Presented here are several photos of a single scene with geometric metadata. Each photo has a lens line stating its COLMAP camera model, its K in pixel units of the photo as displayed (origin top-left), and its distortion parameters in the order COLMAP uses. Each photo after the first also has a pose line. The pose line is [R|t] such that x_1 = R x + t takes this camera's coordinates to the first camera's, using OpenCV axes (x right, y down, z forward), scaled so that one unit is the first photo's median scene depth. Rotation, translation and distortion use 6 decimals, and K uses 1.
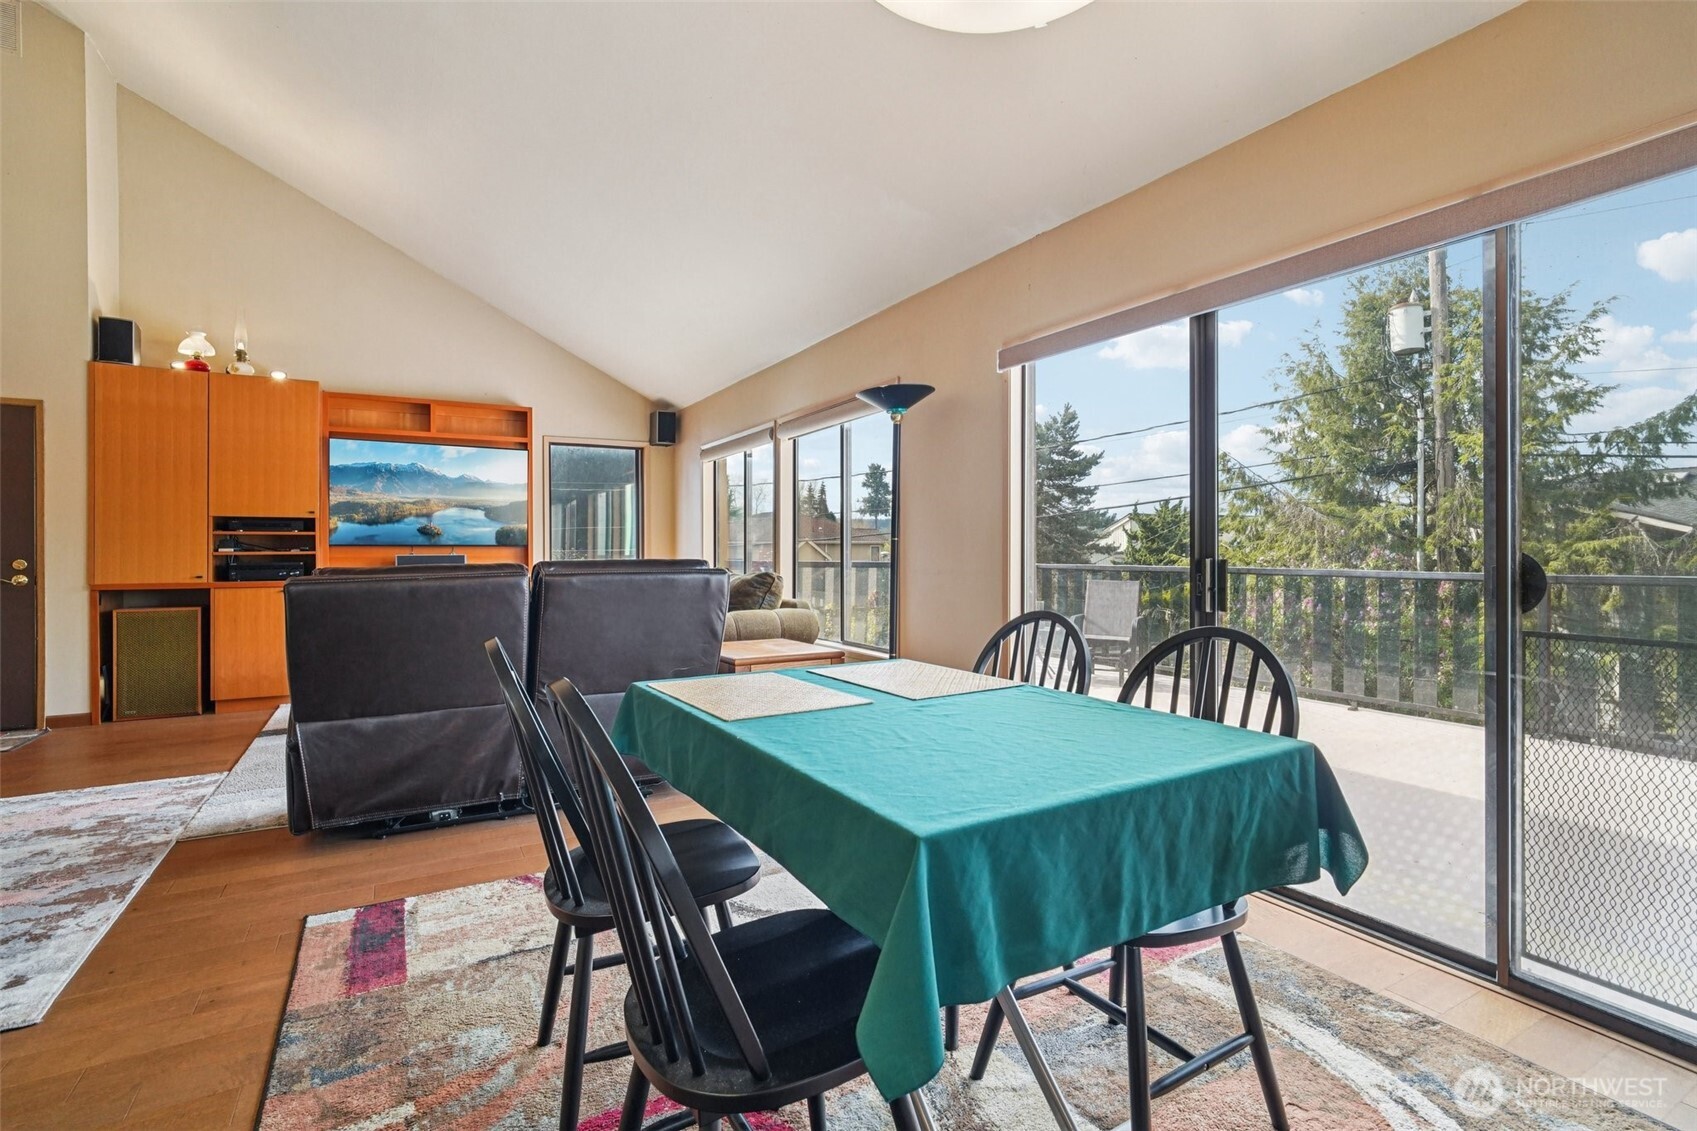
lens RADIAL K [[795.4, 0, 867.9], [0, 795.4, 547.2], [0, 0, 1]] dist [-0.008366, 0.001723]
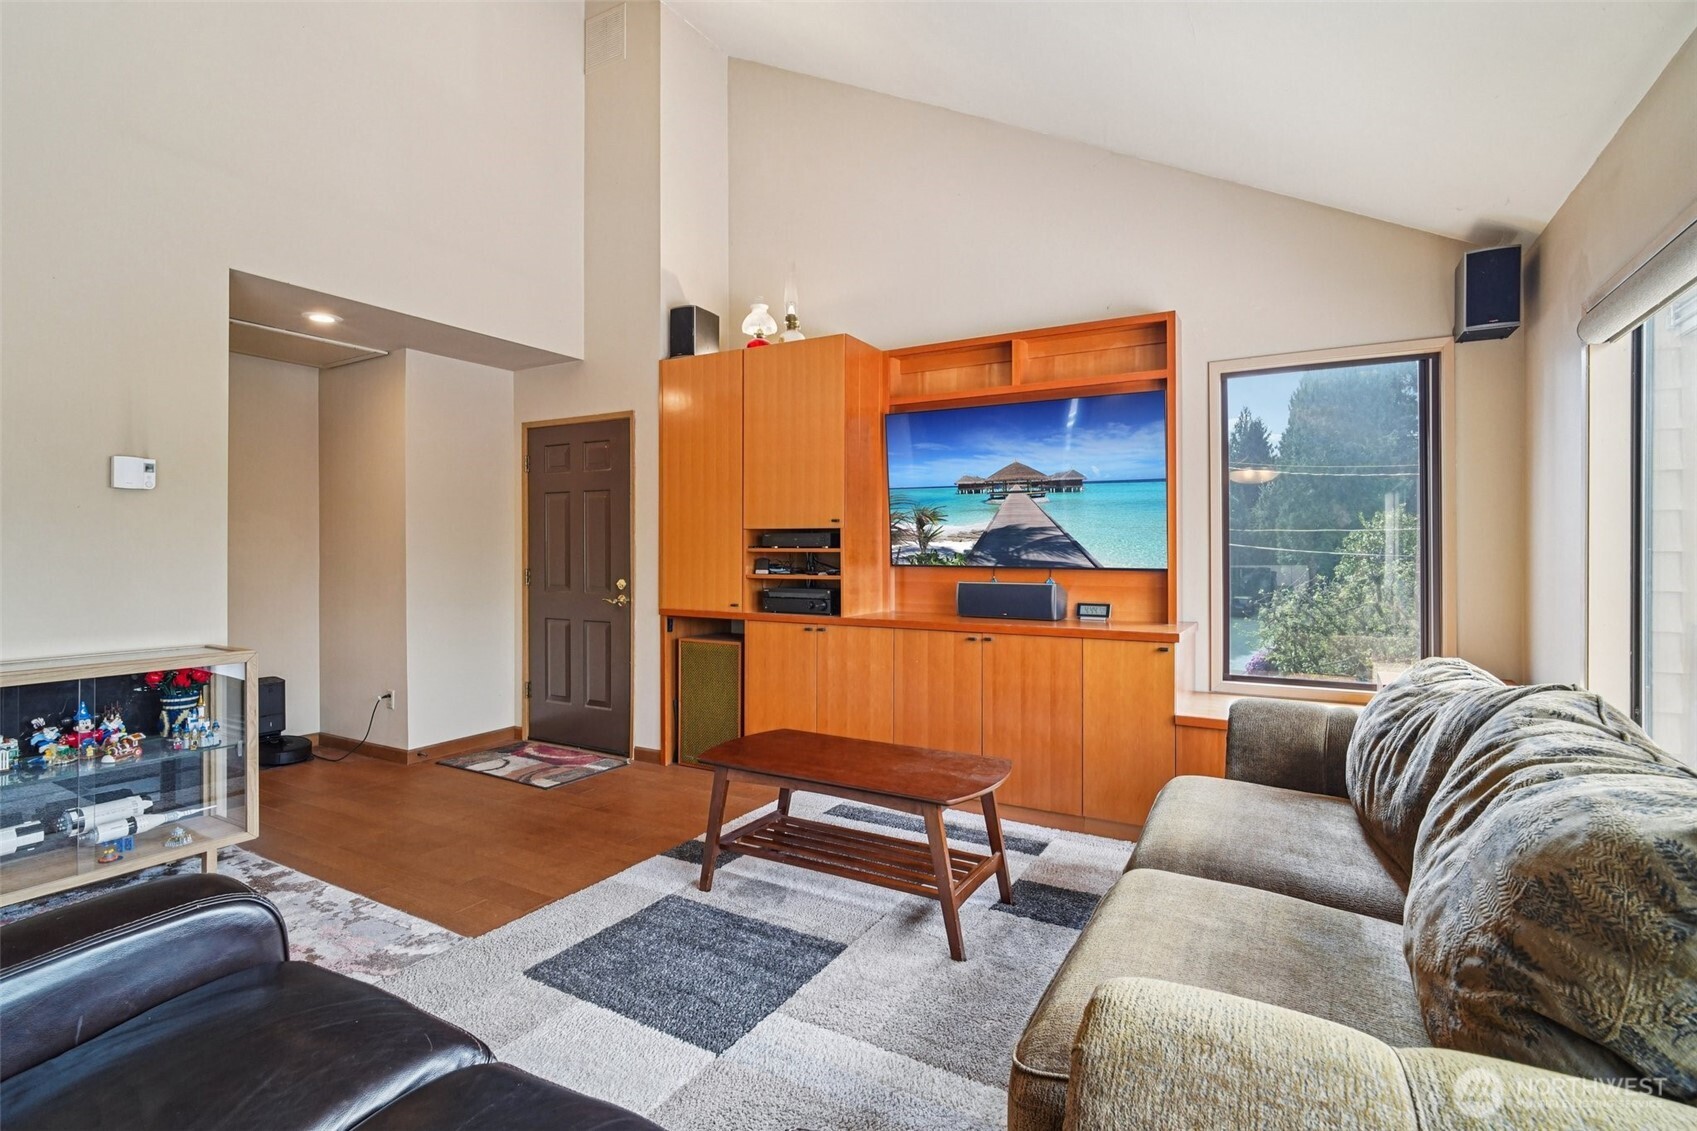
lens RADIAL K [[795.4, 0, 835.1], [0, 795.4, 560.3], [0, 0, 1]] dist [-0.008366, 0.001723]
pose [[0.513486, 0.012268, -0.858010, -0.096435], [0.001689, 0.999881, 0.015307, -0.019136], [0.858097, -0.009309, 0.513404, 0.642949]]
